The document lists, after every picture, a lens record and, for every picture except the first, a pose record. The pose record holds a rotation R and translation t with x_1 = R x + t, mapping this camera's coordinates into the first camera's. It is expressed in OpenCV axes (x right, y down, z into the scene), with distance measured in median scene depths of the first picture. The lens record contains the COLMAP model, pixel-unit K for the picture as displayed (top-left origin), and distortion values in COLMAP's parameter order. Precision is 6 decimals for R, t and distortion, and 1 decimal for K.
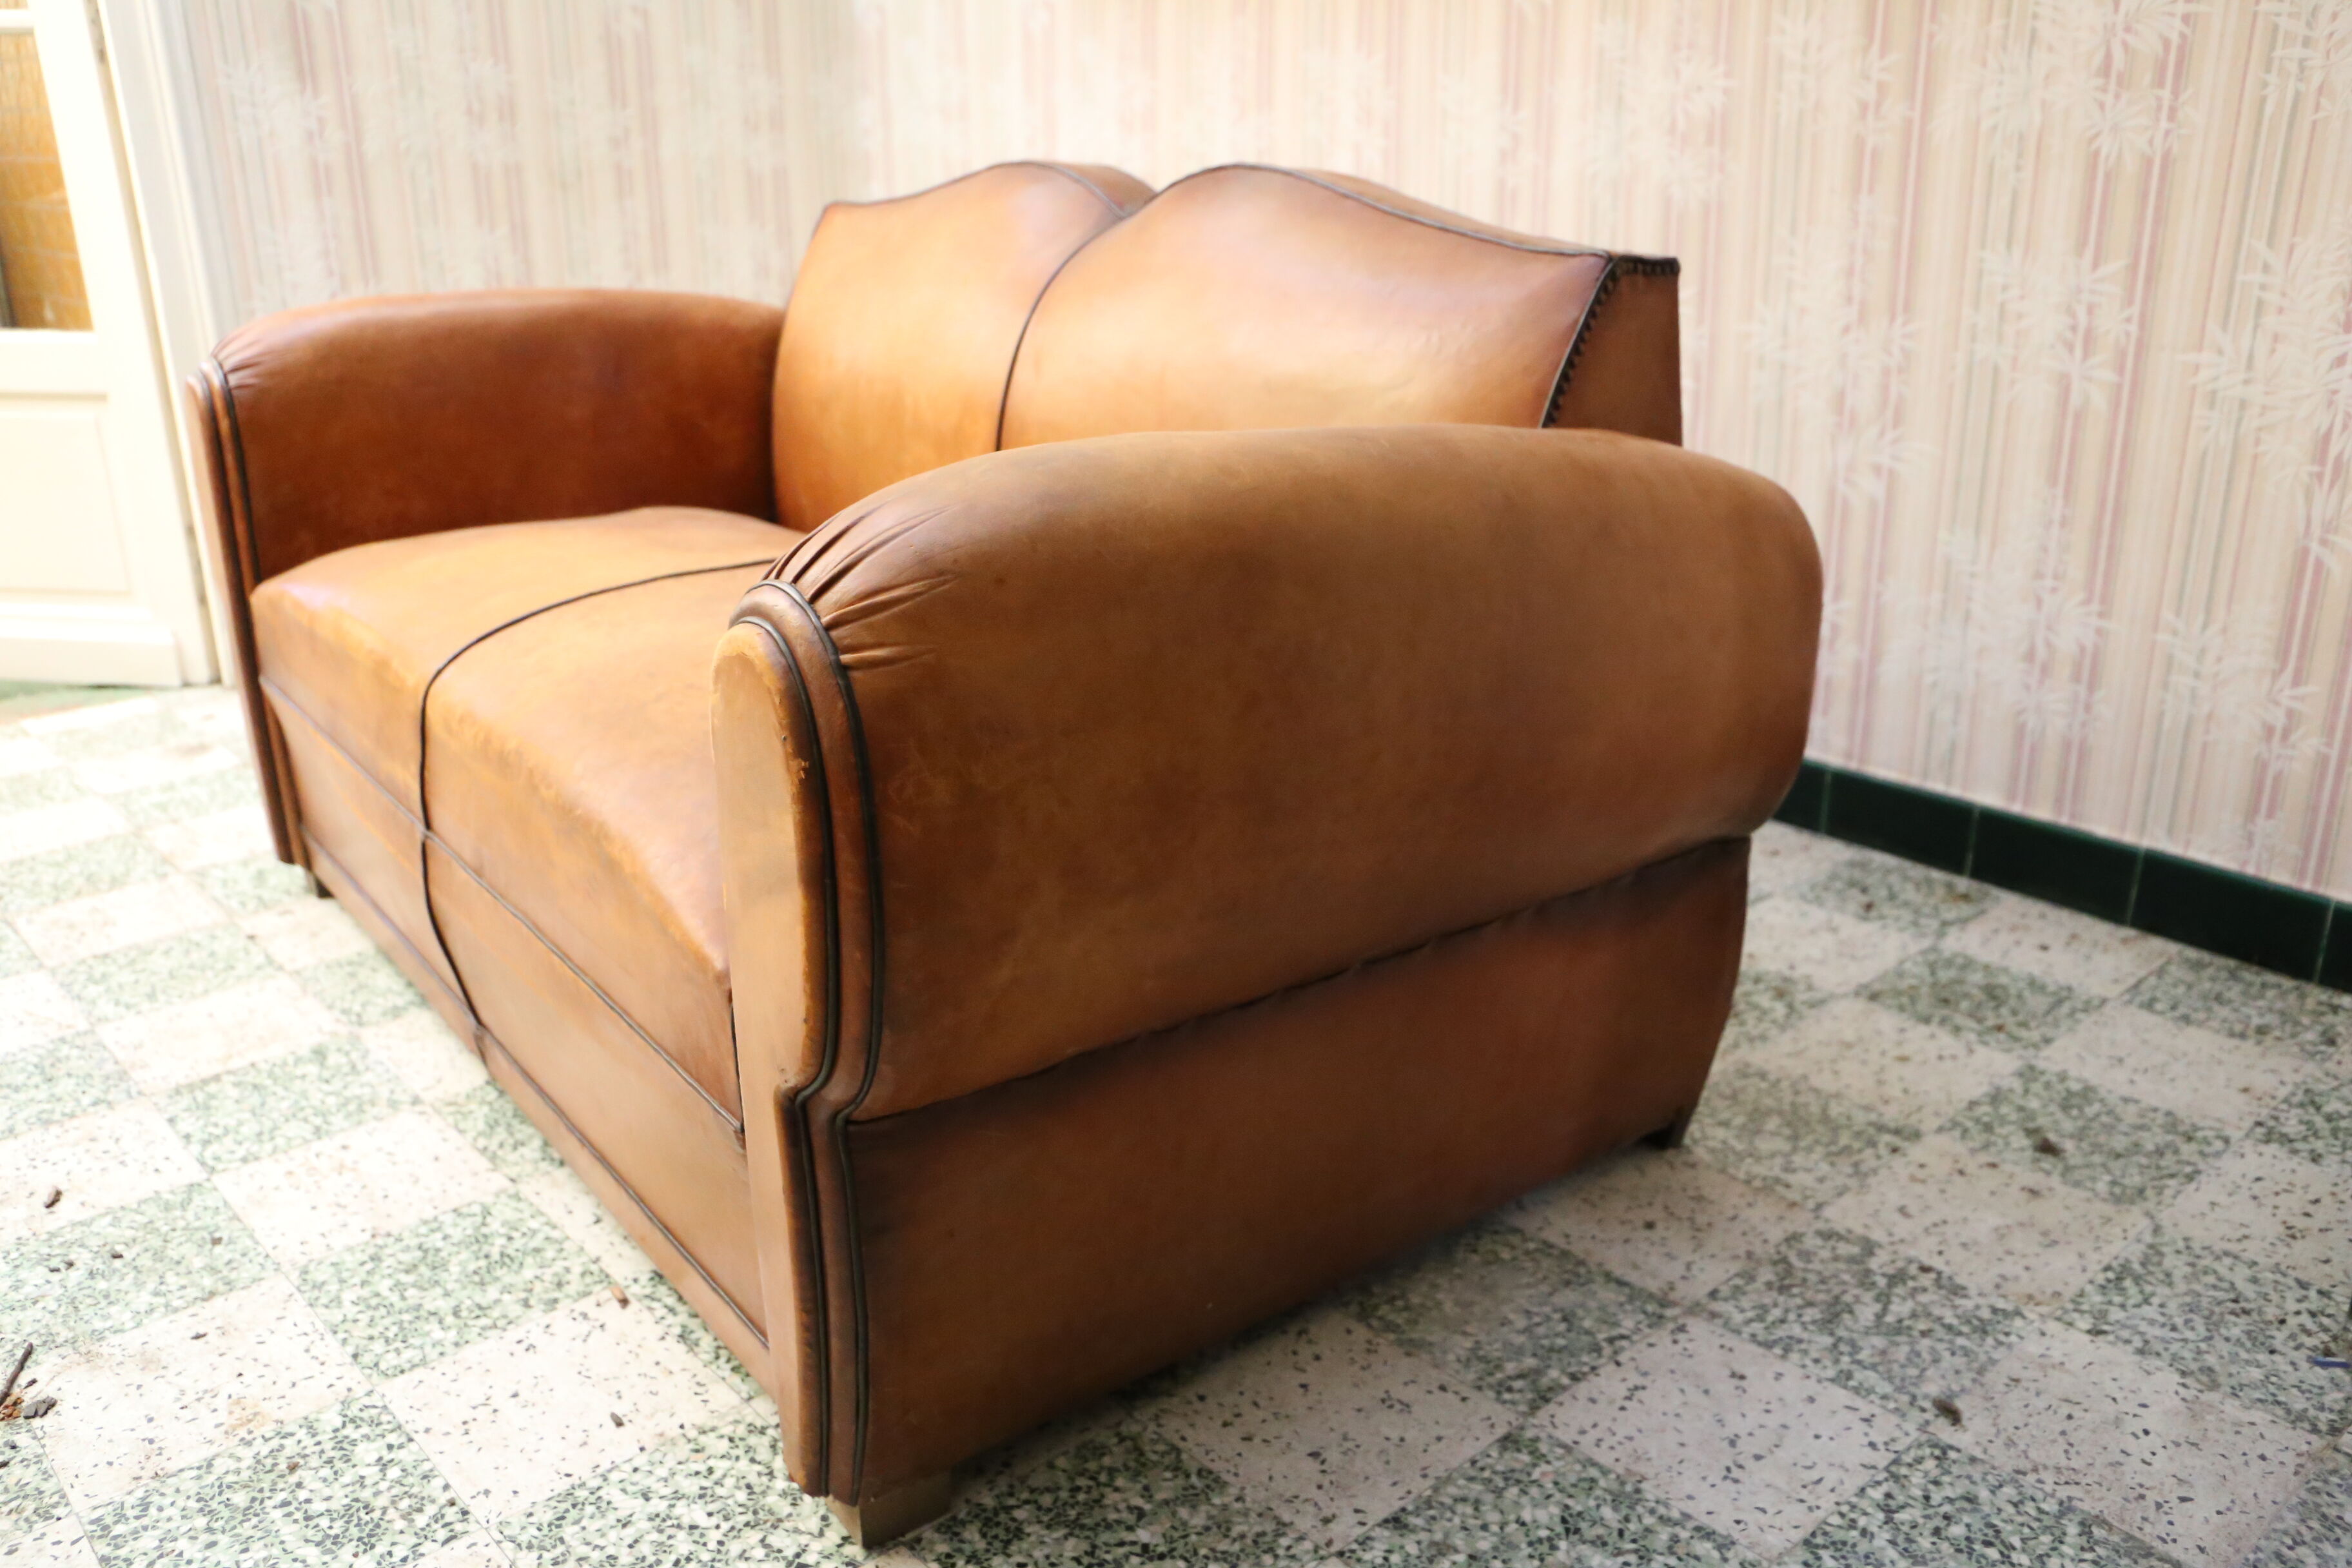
lens RADIAL K [[1907.3, 0, 1174.6], [0, 1907.3, 787.3], [0, 0, 1]] dist [-0.055970, 0.019615]
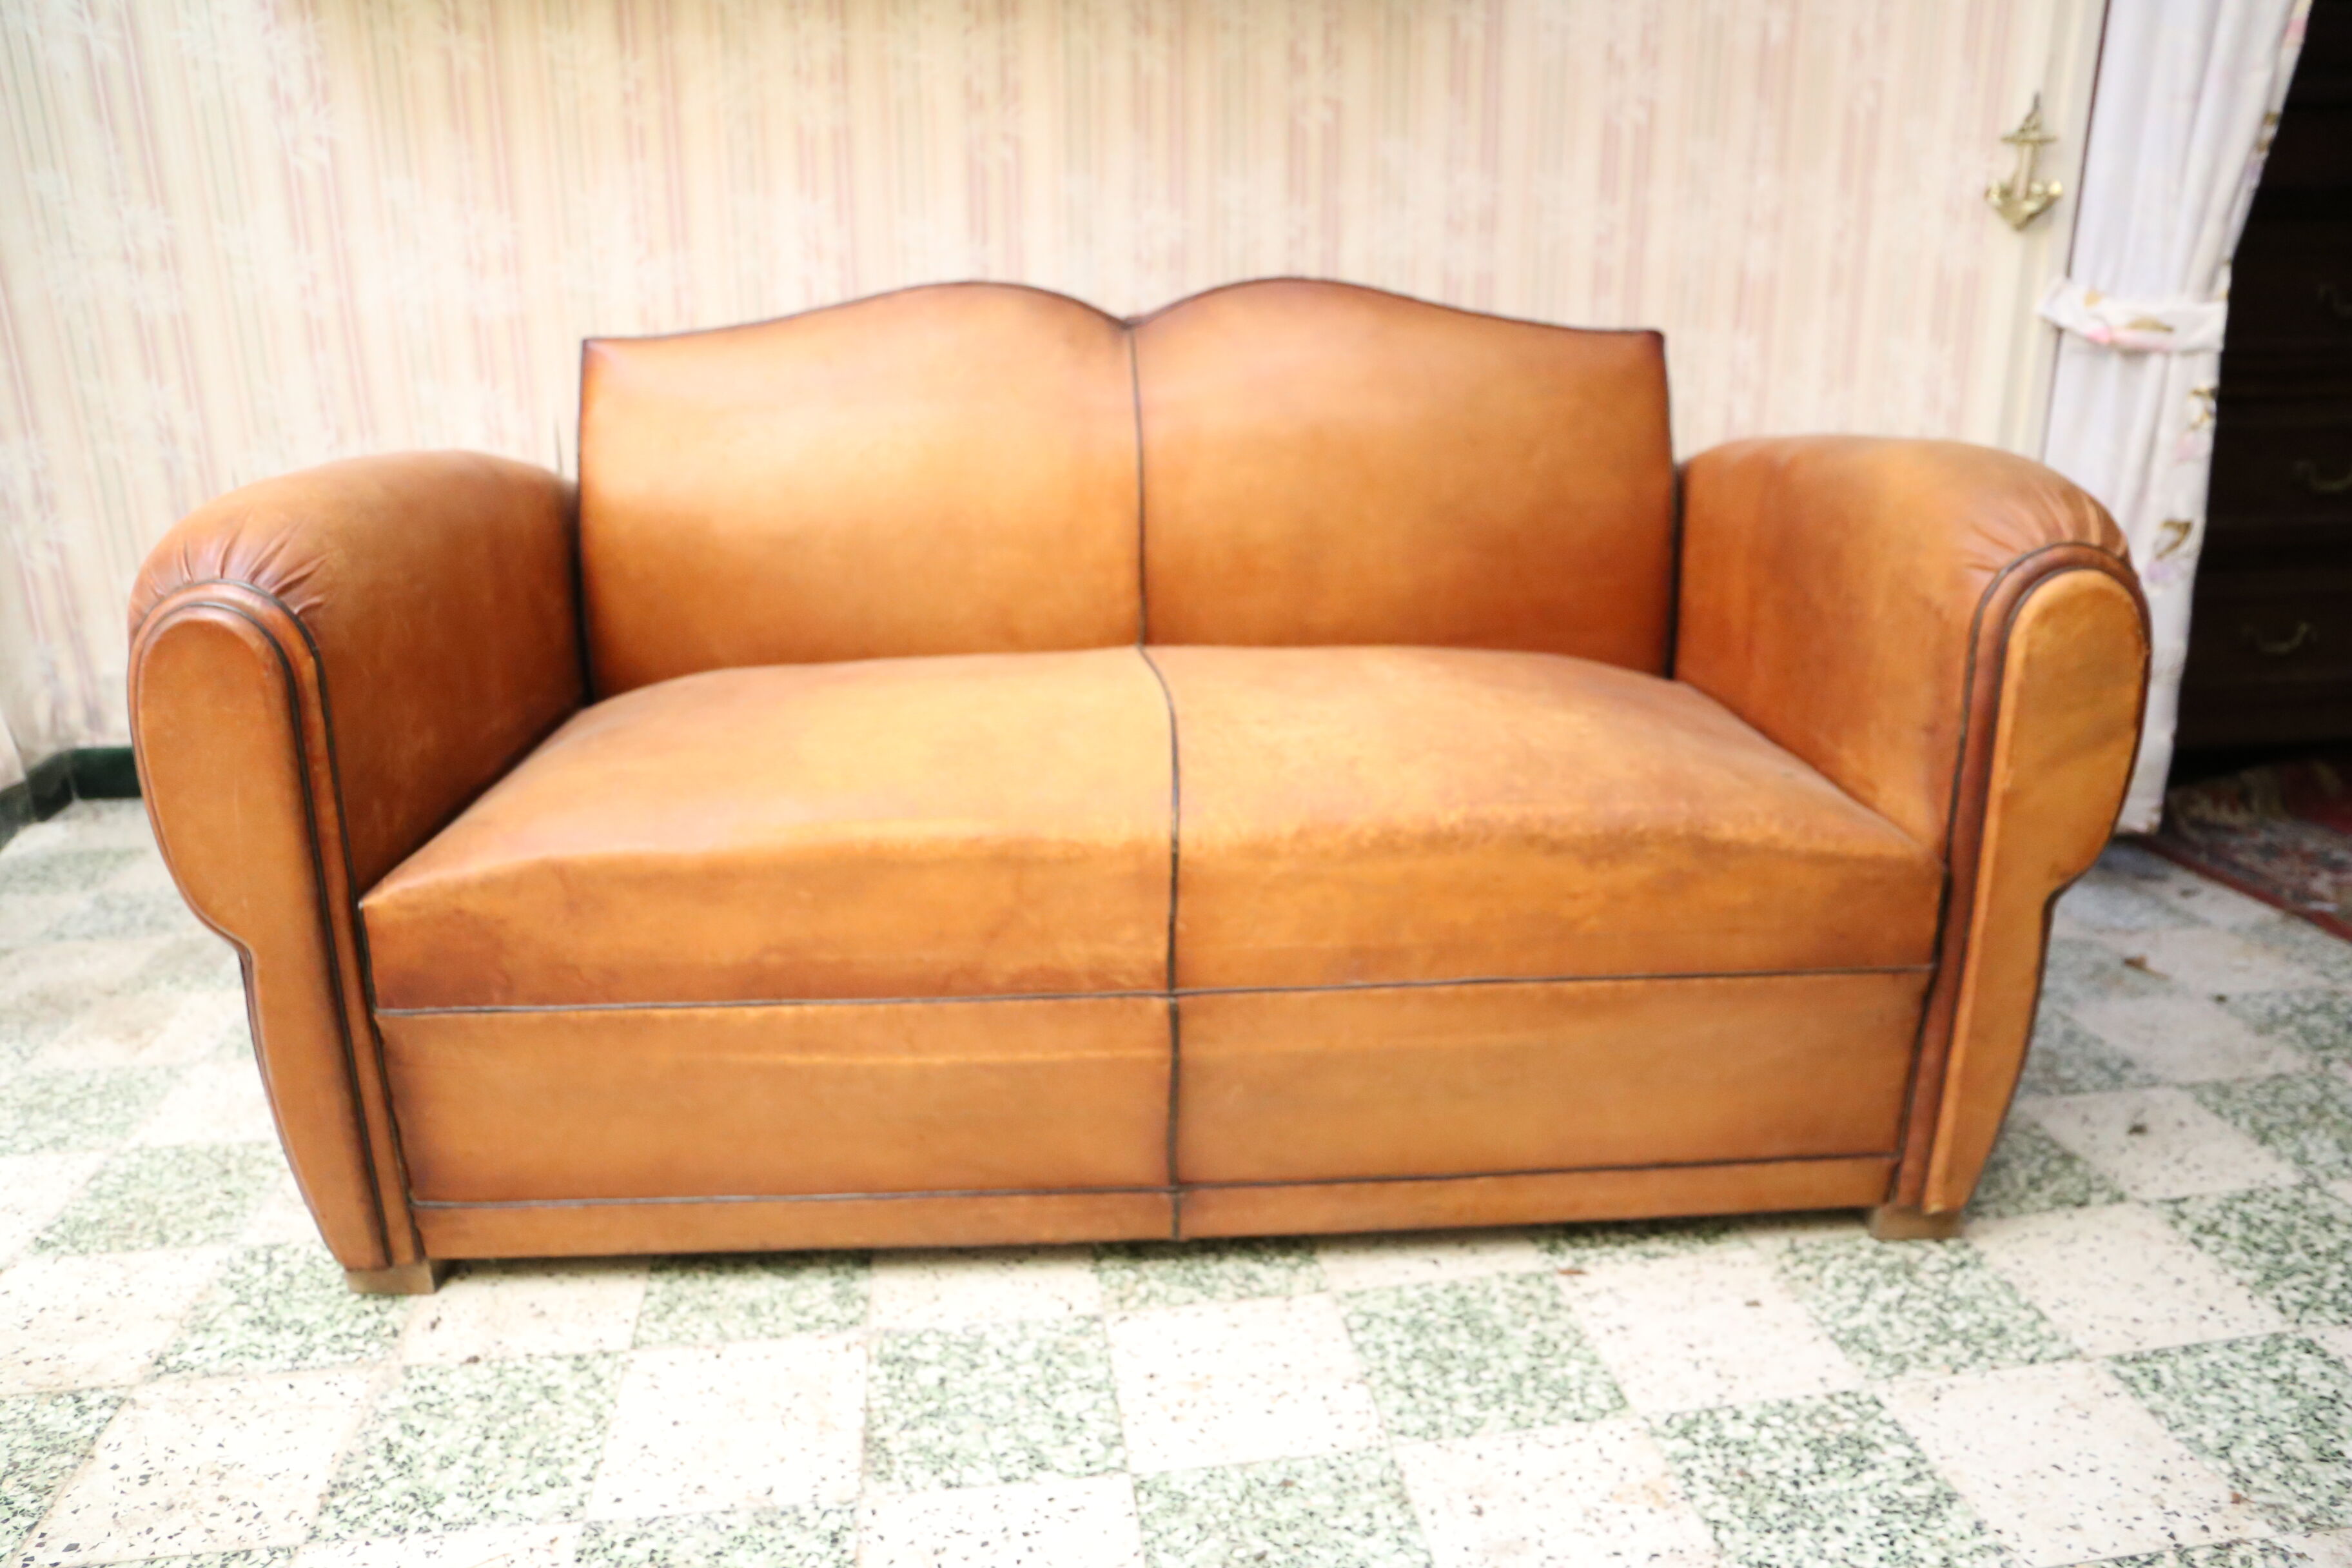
lens RADIAL K [[1636.0, 0, 1173.5], [0, 1636.0, 770.4], [0, 0, 1]] dist [-0.084016, 0.048914]
pose [[0.559284, -0.254845, 0.788831, -1.040020], [0.273089, 0.955097, 0.114939, -0.187858], [-0.782702, 0.151138, 0.603767, 0.503932]]
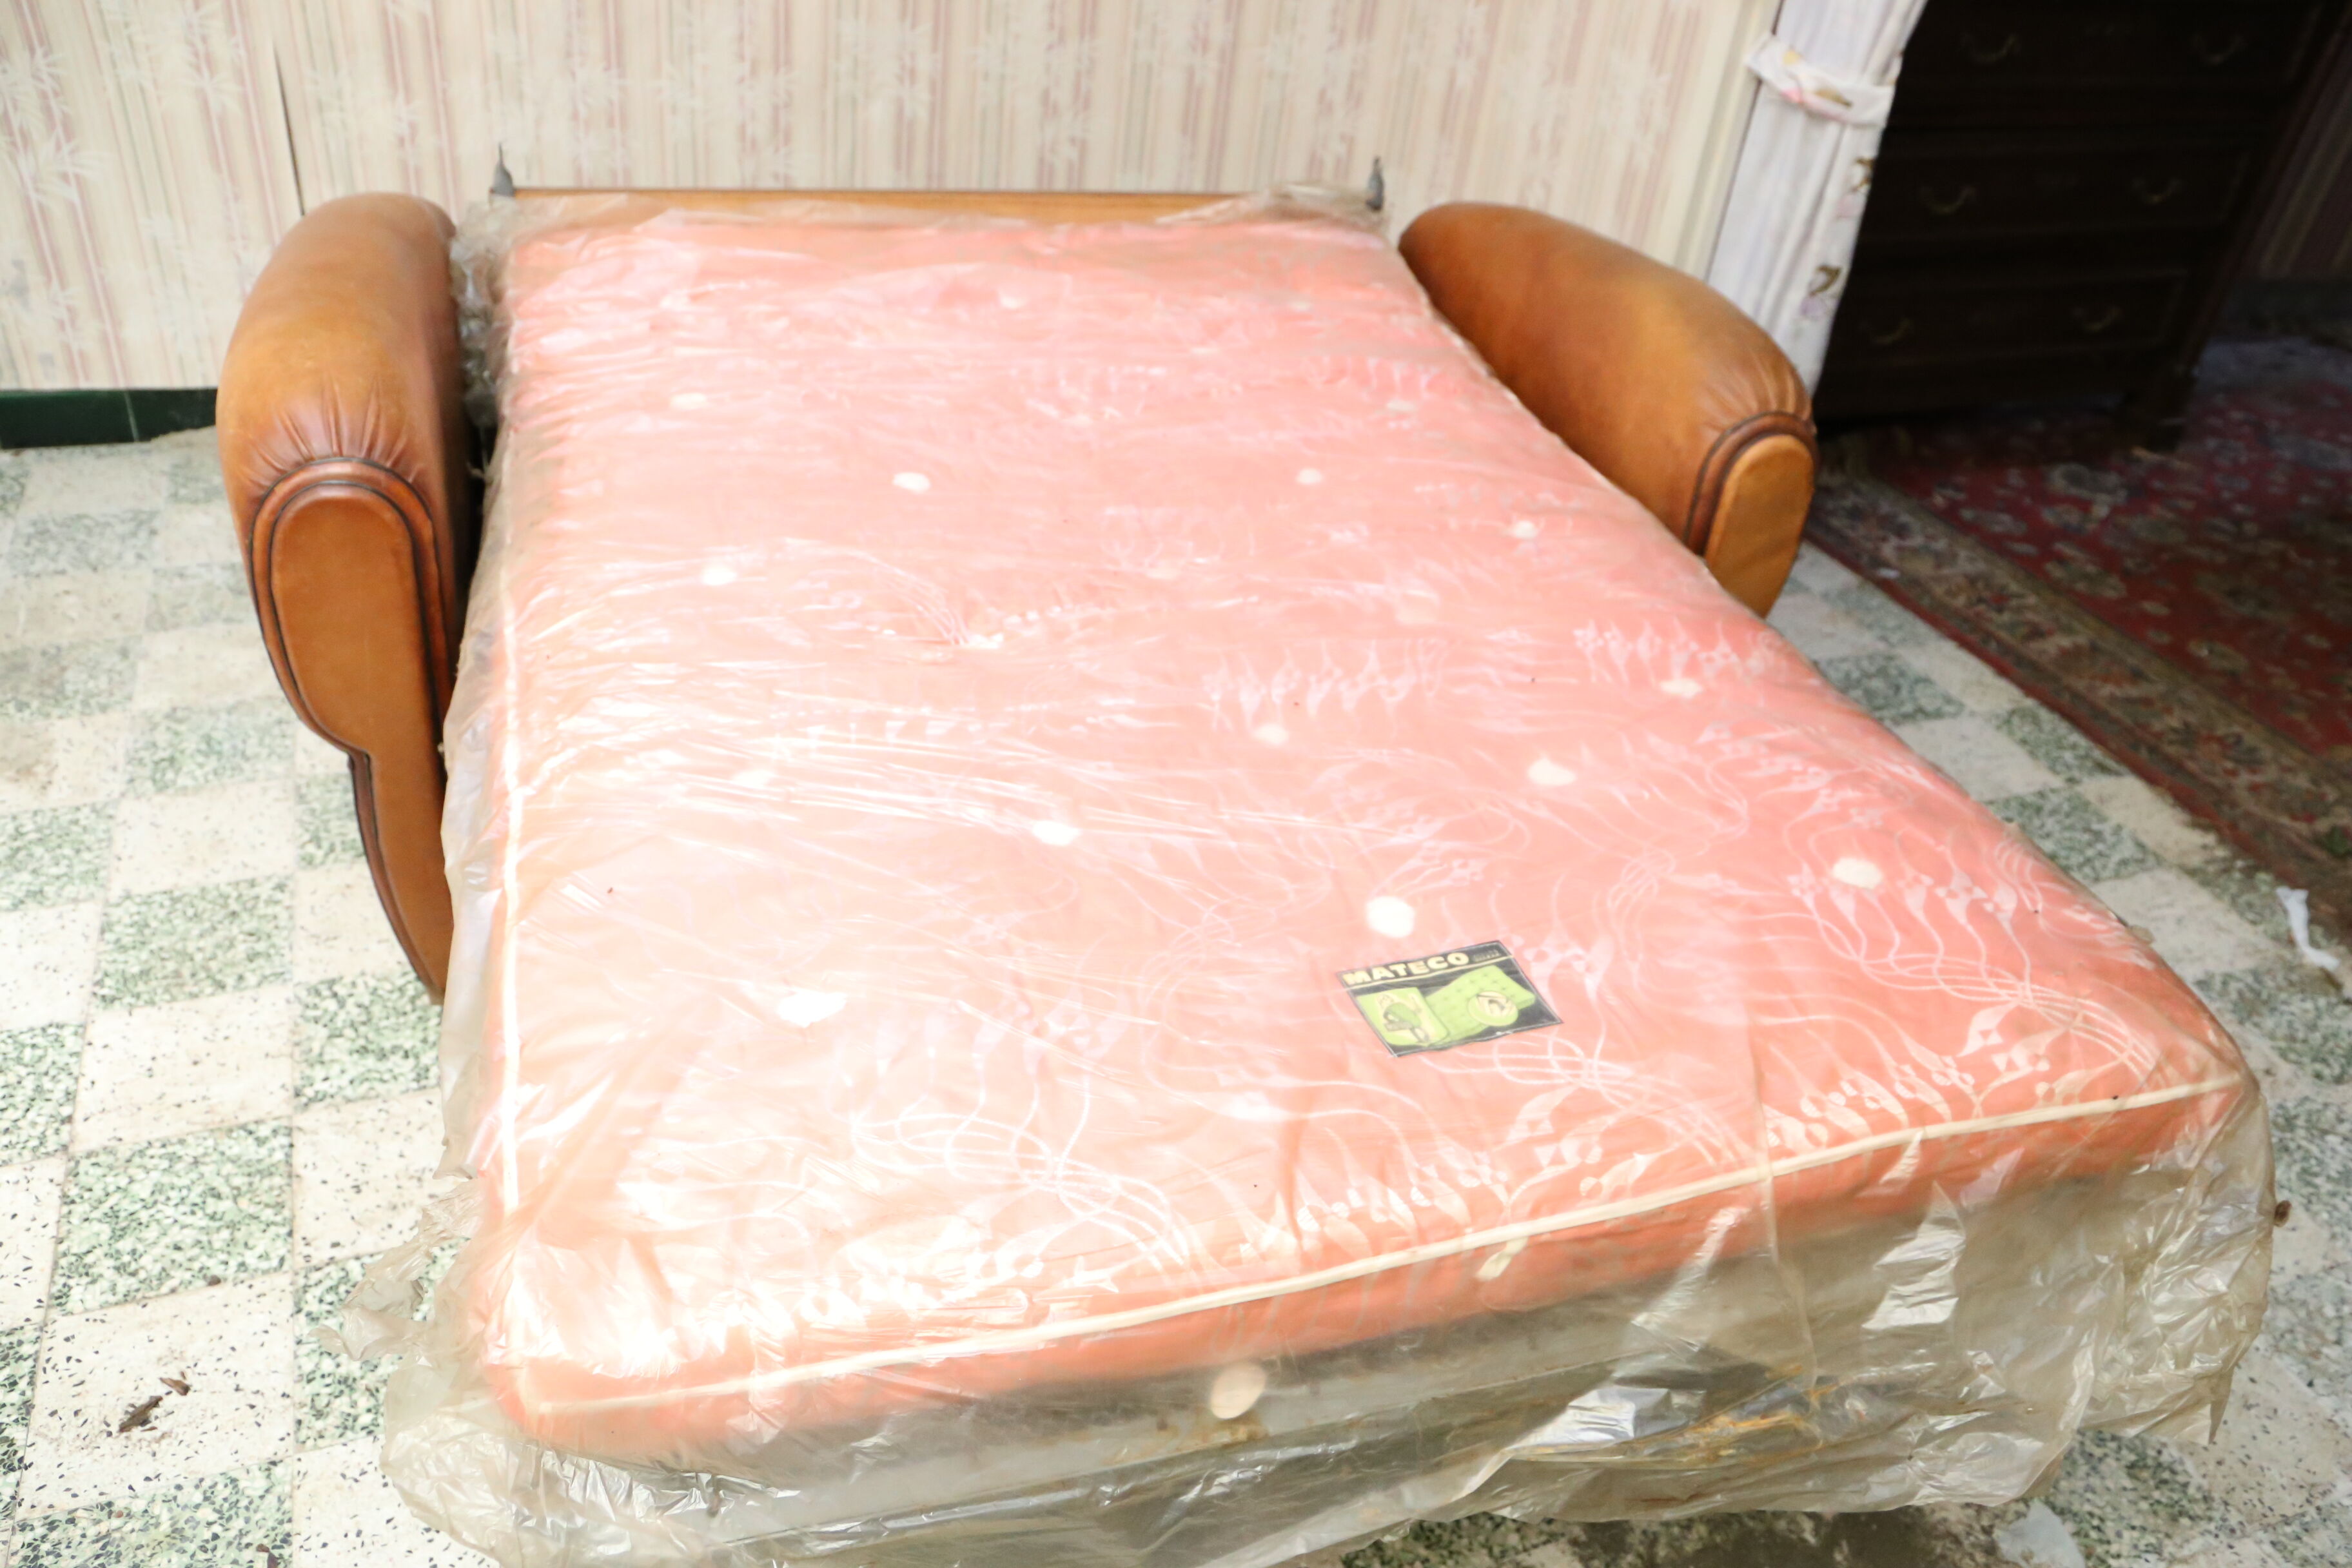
lens RADIAL K [[1731.8, 0, 1190.6], [0, 1731.8, 789.4], [0, 0, 1]] dist [-0.039032, 0.014755]
pose [[0.344990, -0.516579, 0.783663, -1.314864], [0.209834, 0.856238, 0.472045, -0.497267], [-0.914851, 0.001588, 0.403789, 0.509692]]
